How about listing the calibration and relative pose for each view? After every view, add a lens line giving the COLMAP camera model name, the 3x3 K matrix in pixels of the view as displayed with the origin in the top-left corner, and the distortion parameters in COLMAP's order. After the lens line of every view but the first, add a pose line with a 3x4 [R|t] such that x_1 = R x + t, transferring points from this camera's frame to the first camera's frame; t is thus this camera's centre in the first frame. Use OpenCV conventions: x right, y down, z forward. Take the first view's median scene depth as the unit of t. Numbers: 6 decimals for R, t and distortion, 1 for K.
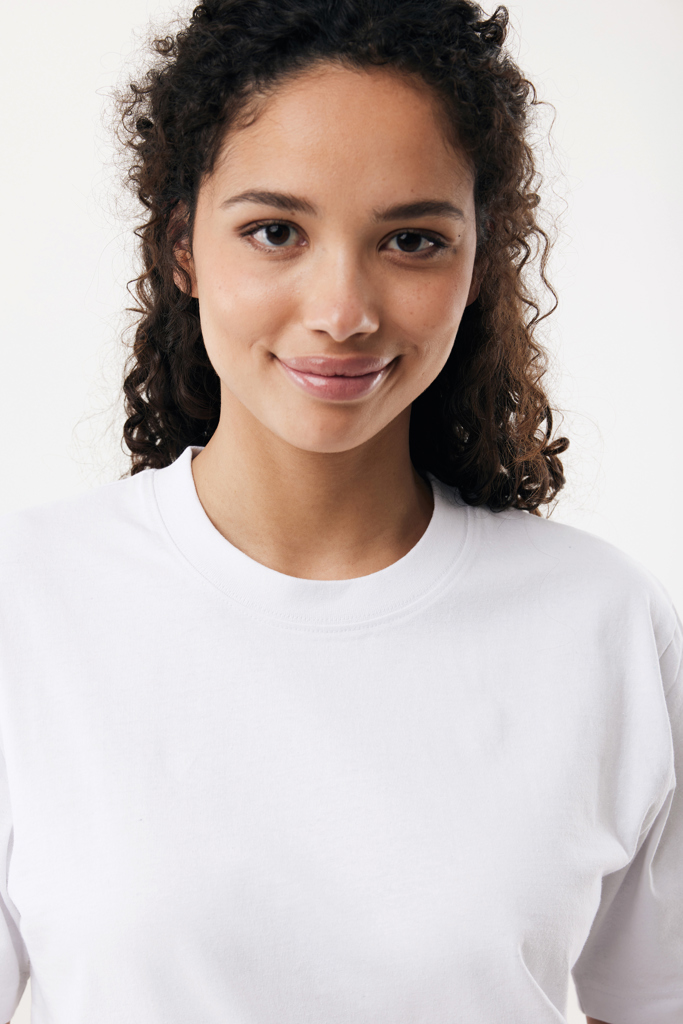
lens RADIAL K [[2098.0, 0, 341.4], [0, 2098.0, 512.5], [0, 0, 1]] dist [-0.185755, 0.000000]
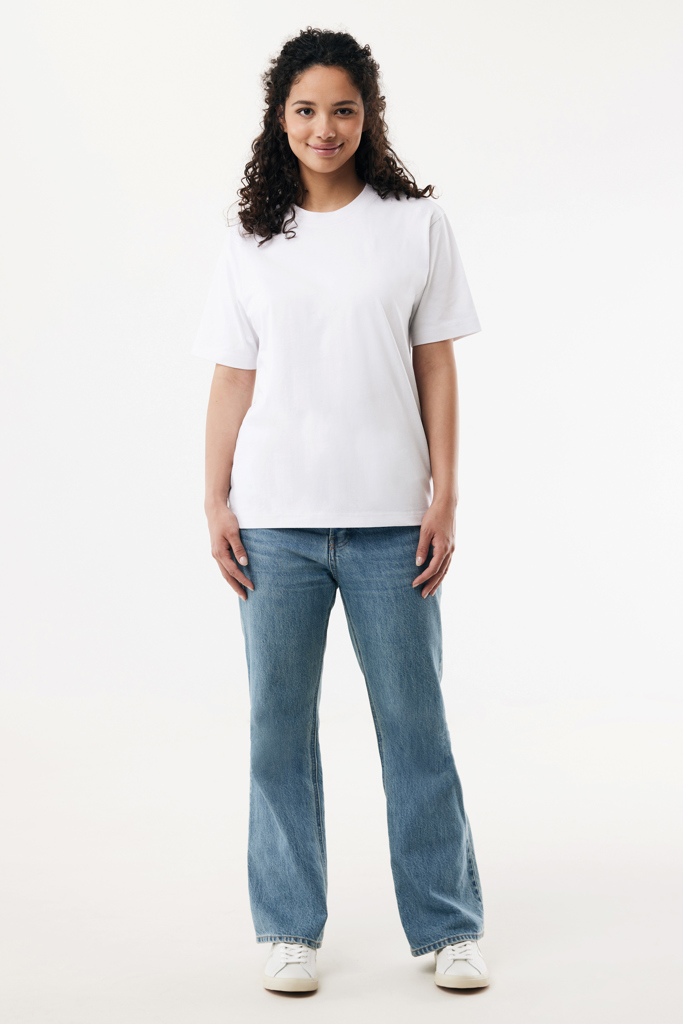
lens RADIAL K [[2098.0, 0, 341.2], [0, 2098.0, 508.7], [0, 0, 1]] dist [-0.185755, 0.000000]
pose [[0.996739, -0.049171, -0.063981, 0.231773], [0.052284, 0.997482, 0.047918, 0.395193], [0.061464, -0.051107, 0.996800, -2.716360]]
